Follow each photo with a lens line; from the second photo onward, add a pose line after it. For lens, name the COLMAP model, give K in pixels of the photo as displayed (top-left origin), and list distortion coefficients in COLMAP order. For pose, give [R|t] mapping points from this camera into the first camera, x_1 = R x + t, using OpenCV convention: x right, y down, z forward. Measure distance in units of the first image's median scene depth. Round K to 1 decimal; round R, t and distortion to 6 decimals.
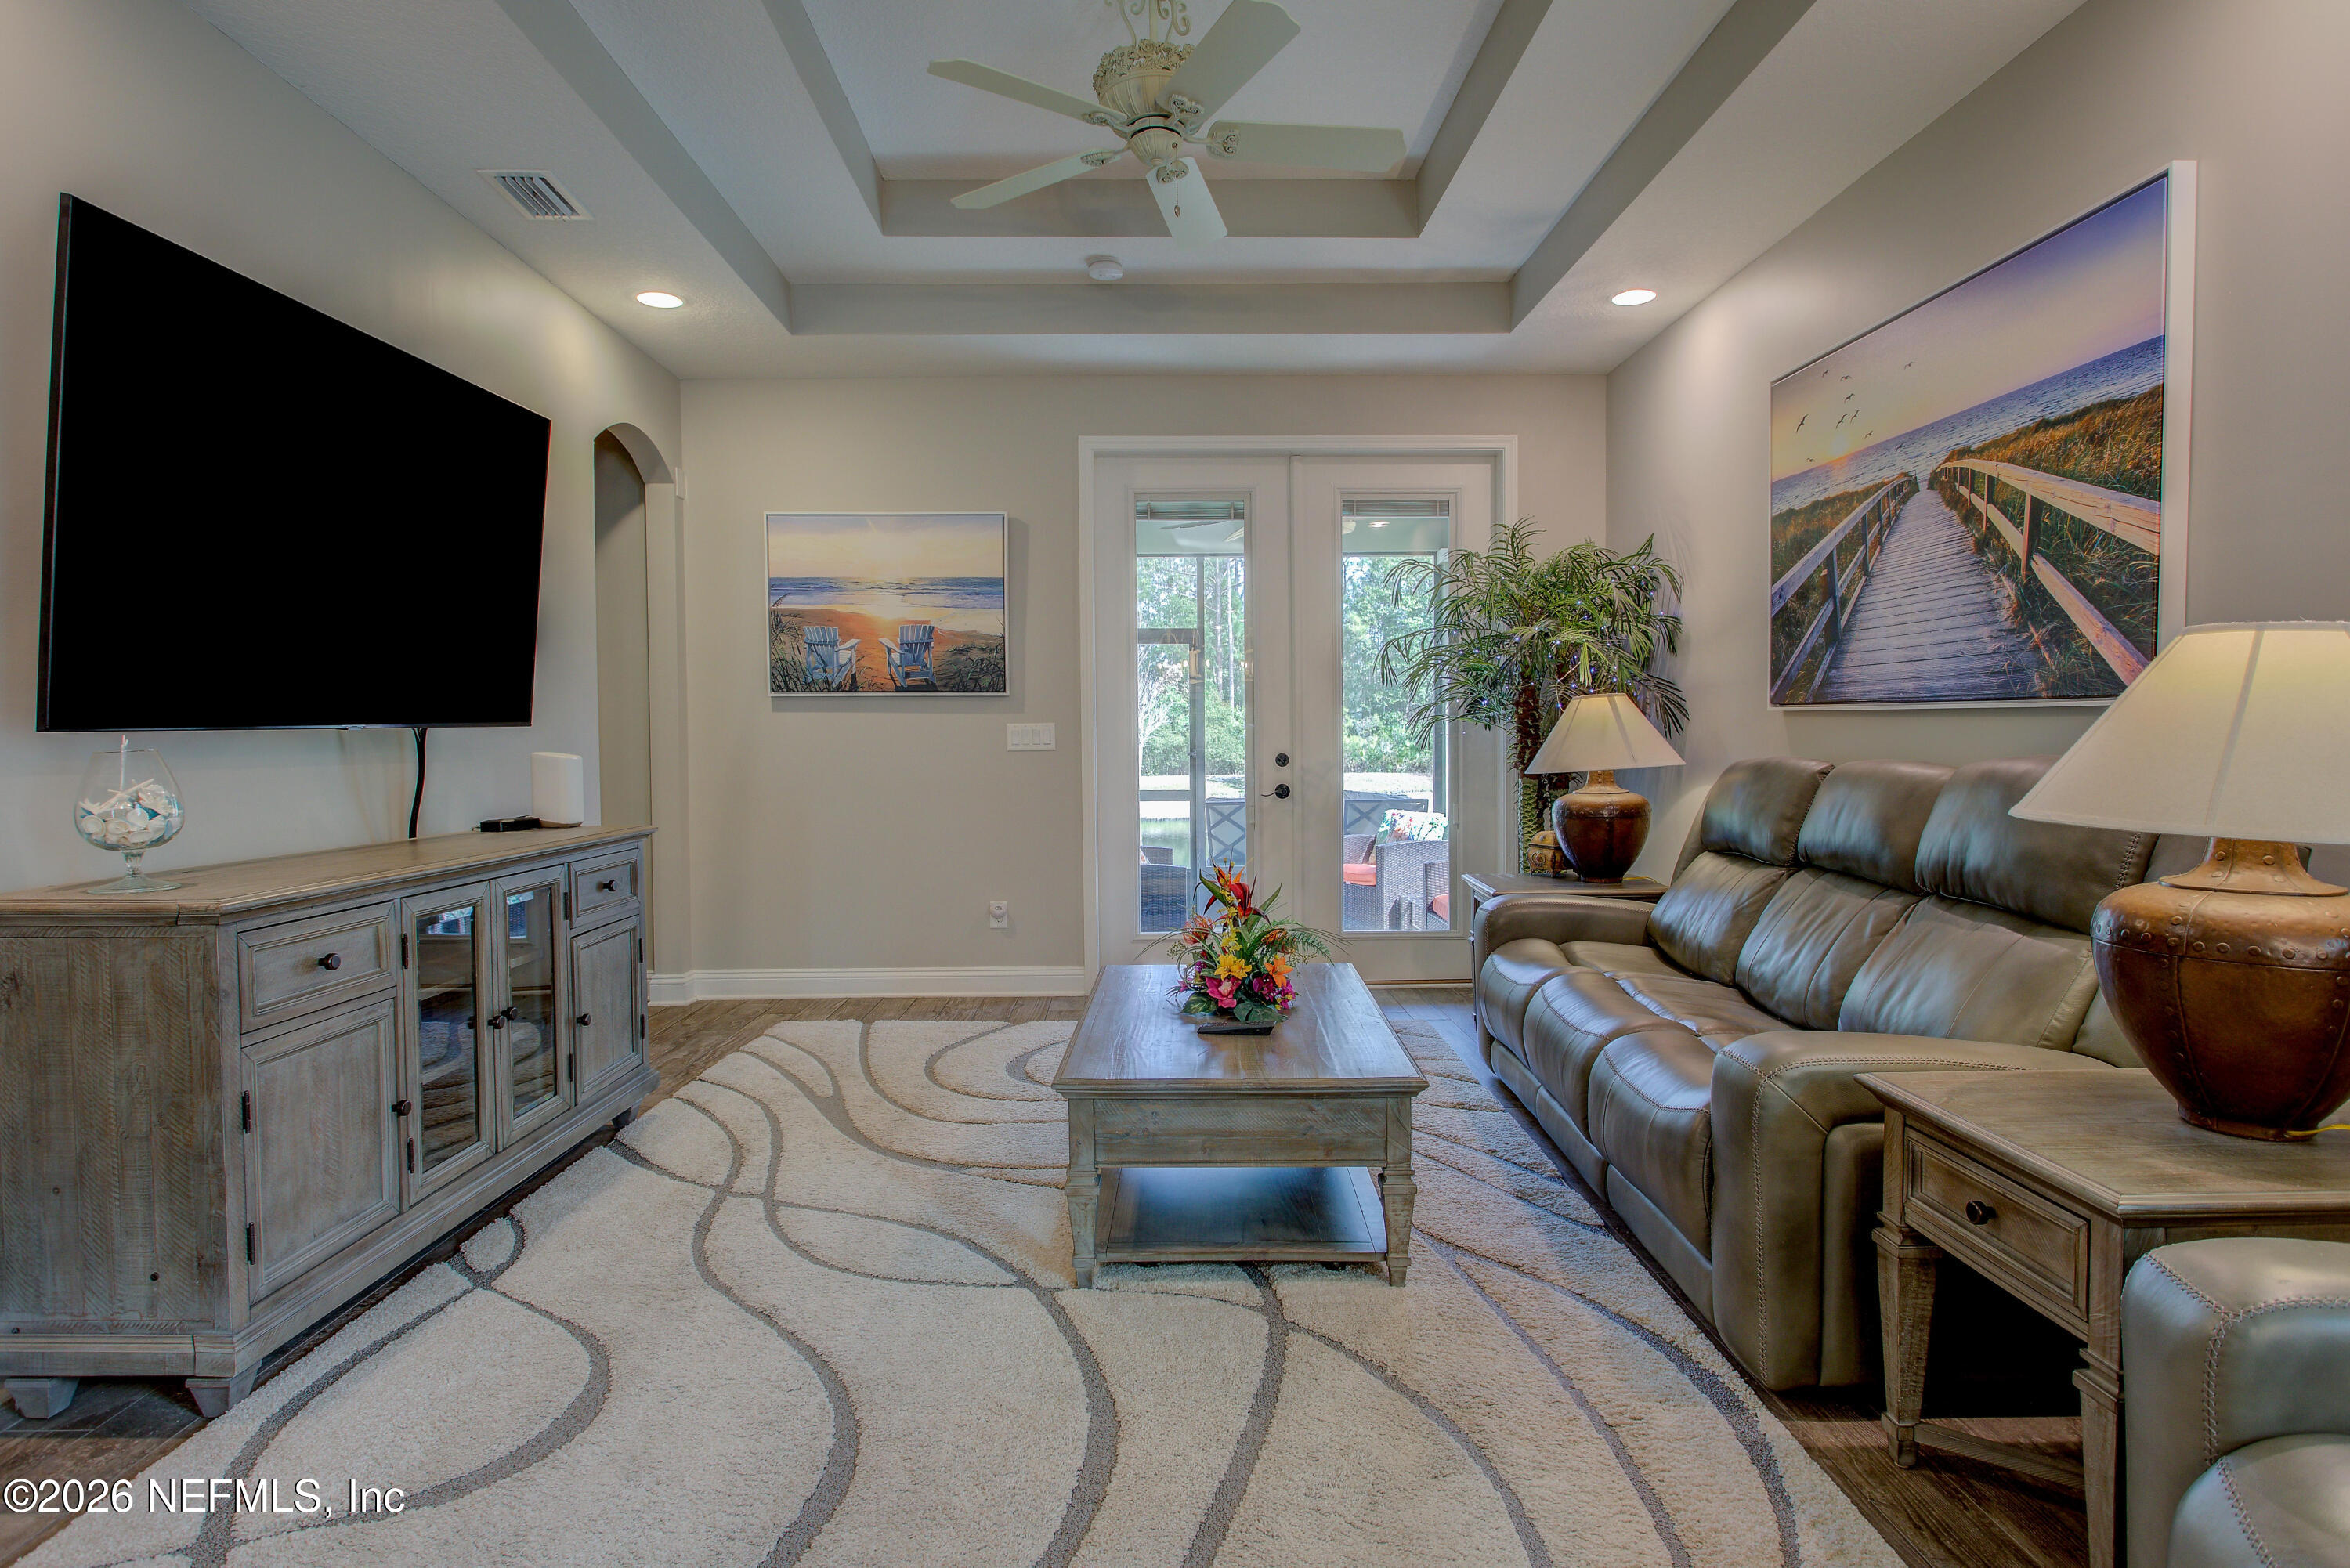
lens RADIAL K [[1223.3, 0, 1173.9], [0, 1223.3, 771.8], [0, 0, 1]] dist [-0.022223, 0.010189]
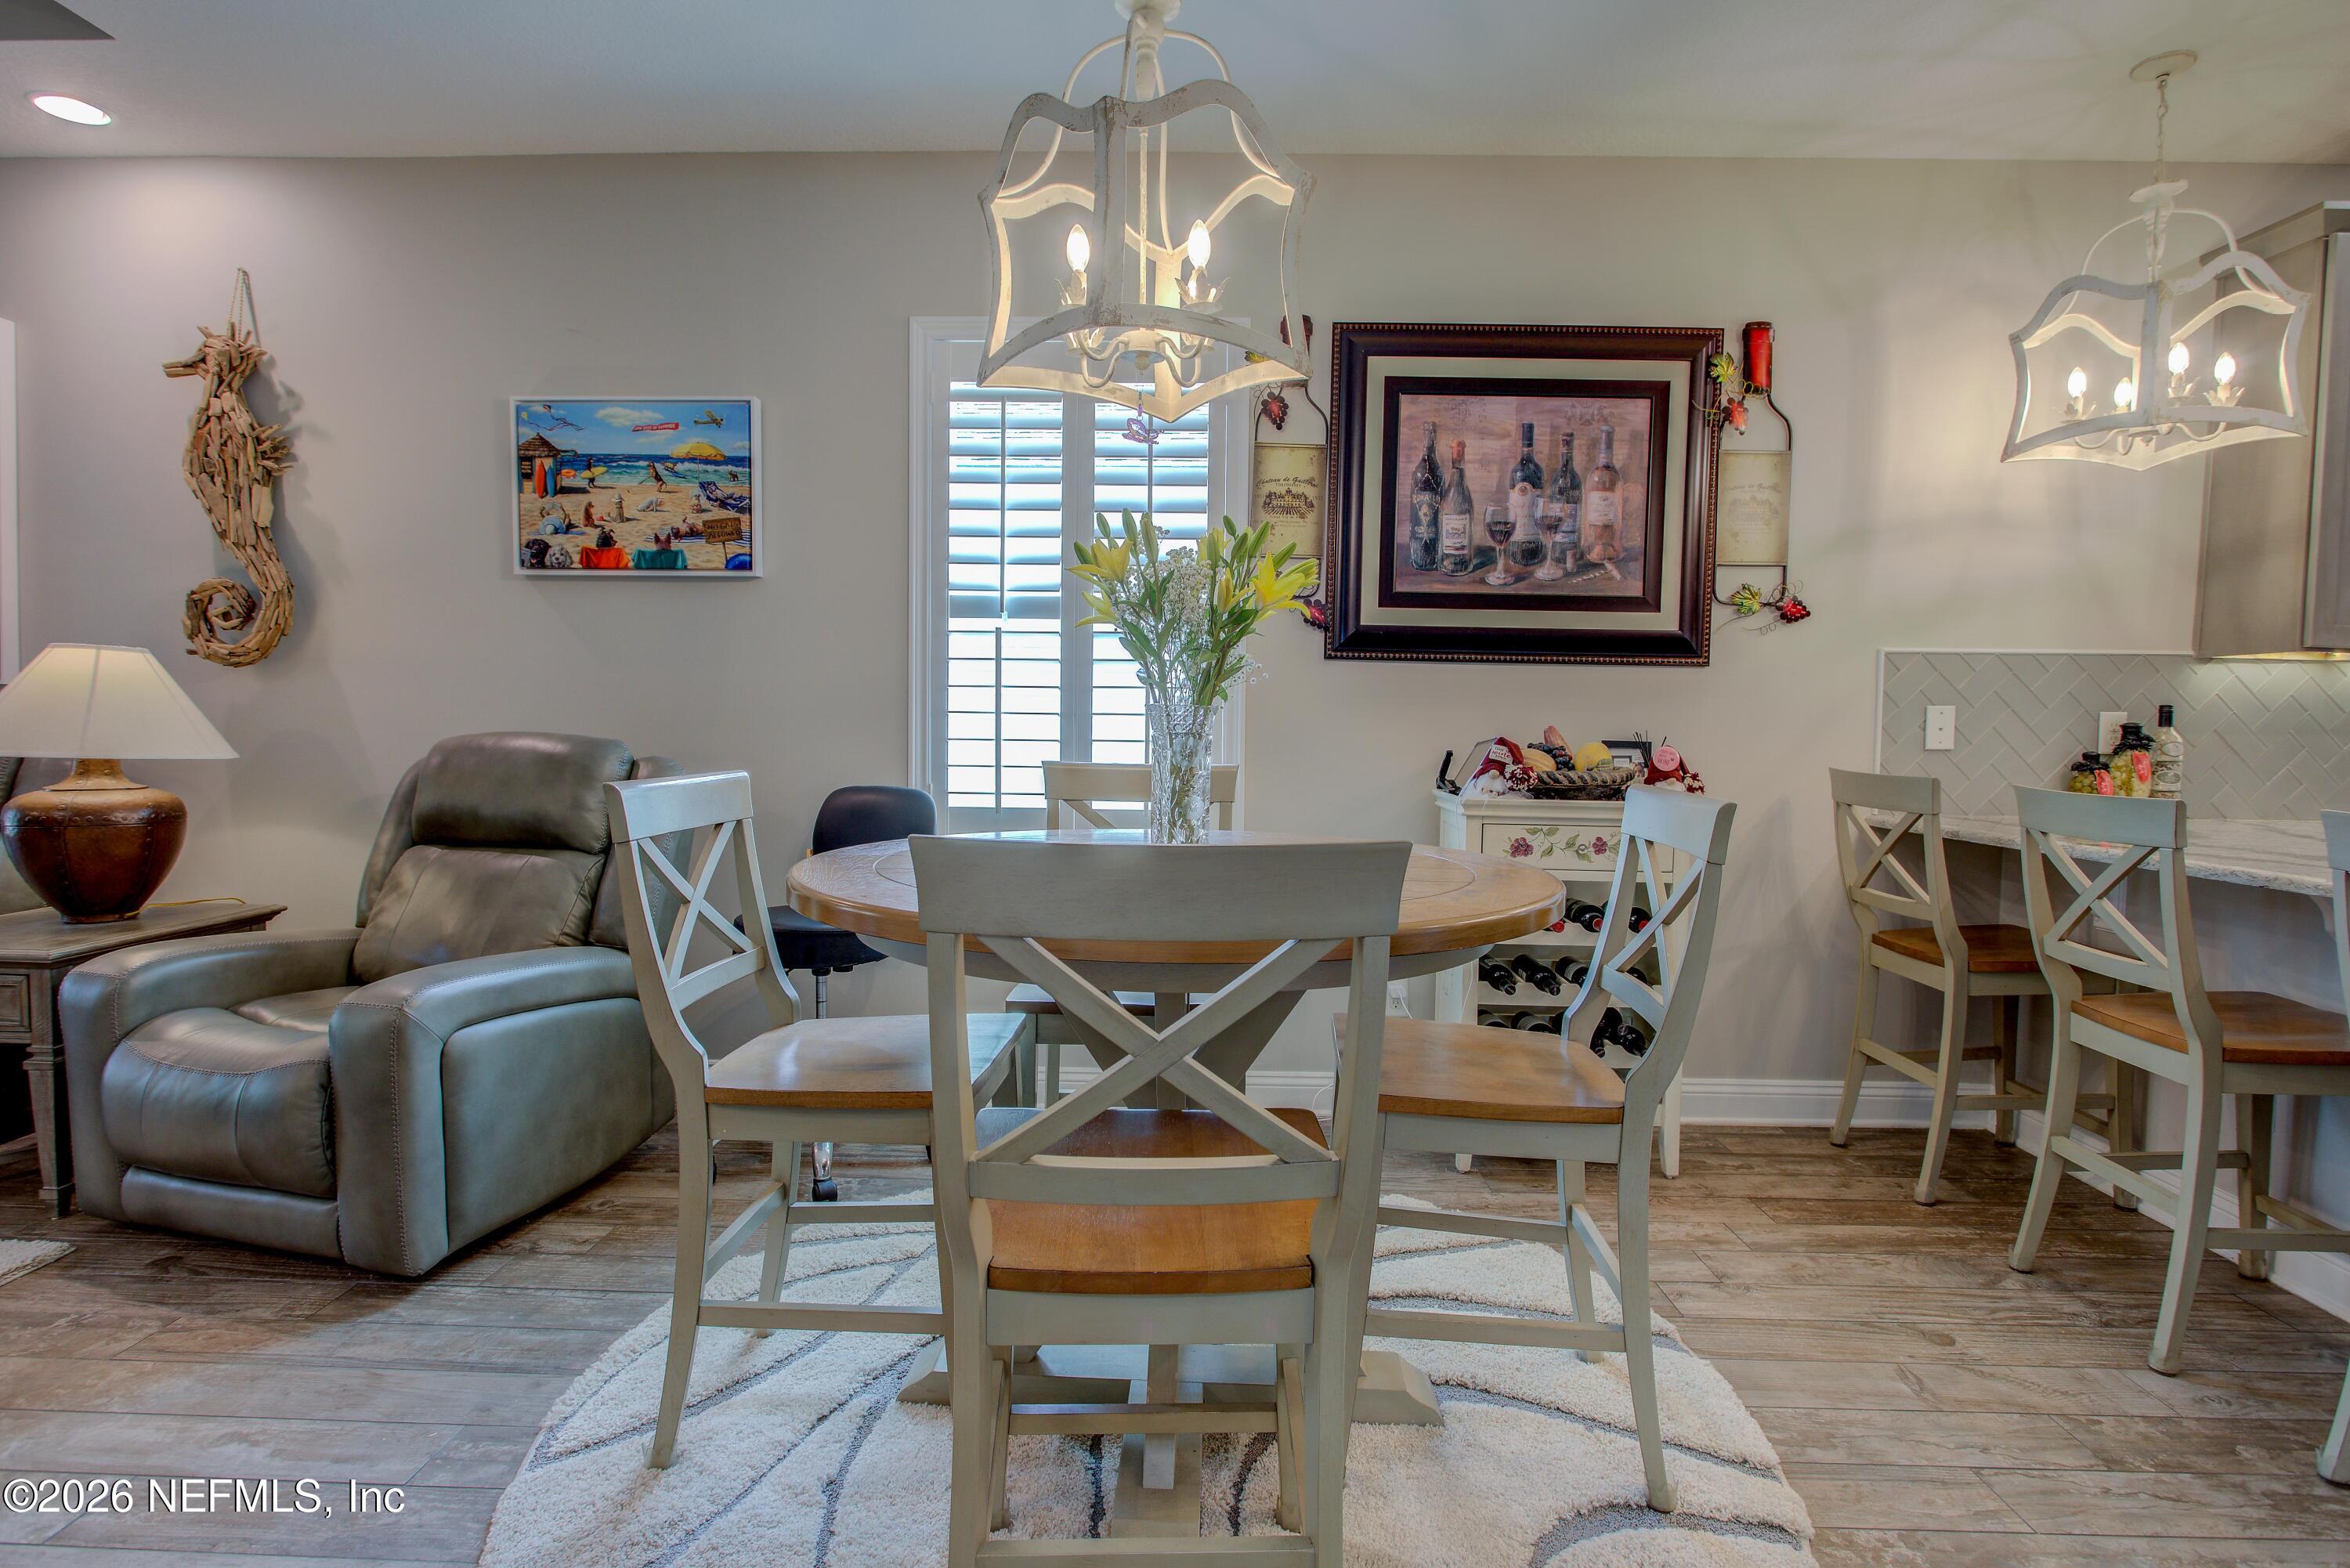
lens RADIAL K [[1223.3, 0, 1174.7], [0, 1223.3, 766.3], [0, 0, 1]] dist [-0.022223, 0.010189]
pose [[0.048733, -0.027462, 0.998434, -0.870810], [0.015068, 0.999528, 0.026757, 0.042040], [-0.998698, 0.013740, 0.049124, -0.725004]]
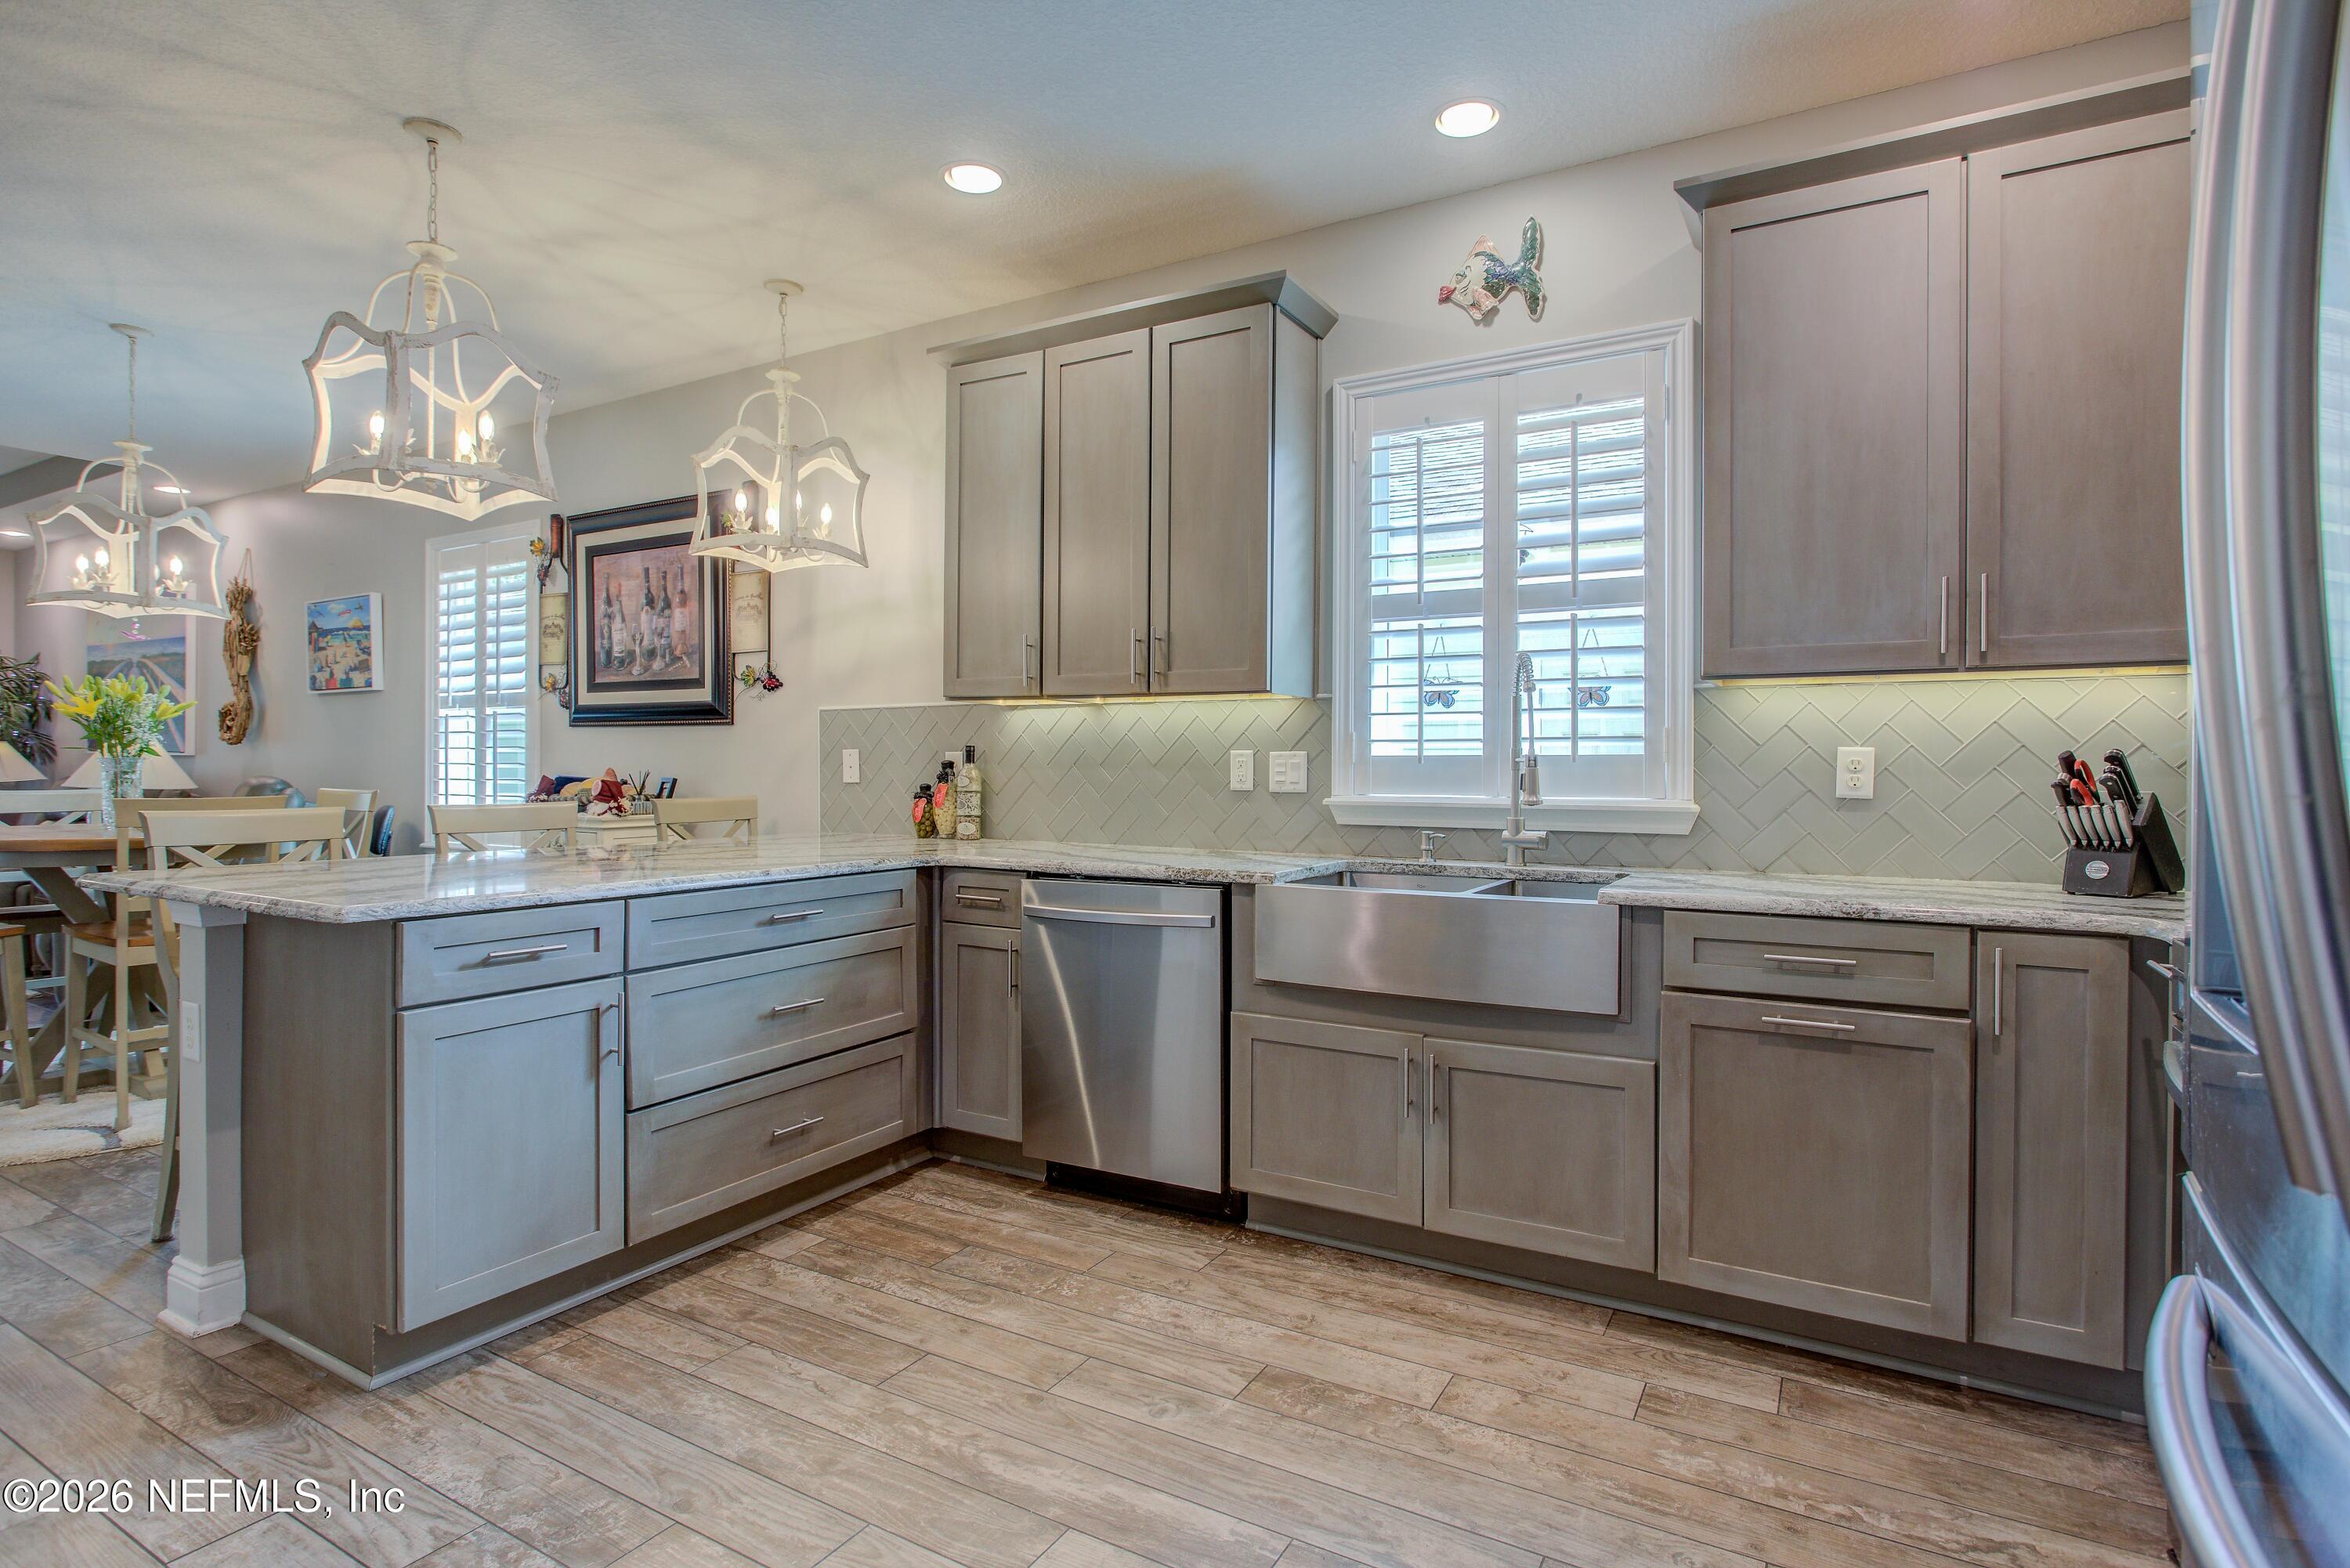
lens RADIAL K [[1223.3, 0, 1123.1], [0, 1223.3, 760.3], [0, 0, 1]] dist [-0.022223, 0.010189]
pose [[0.548224, 0.009061, 0.836283, -0.688167], [0.019367, 0.999536, -0.023526, 0.116562], [-0.836107, 0.029094, 0.547794, -4.023914]]
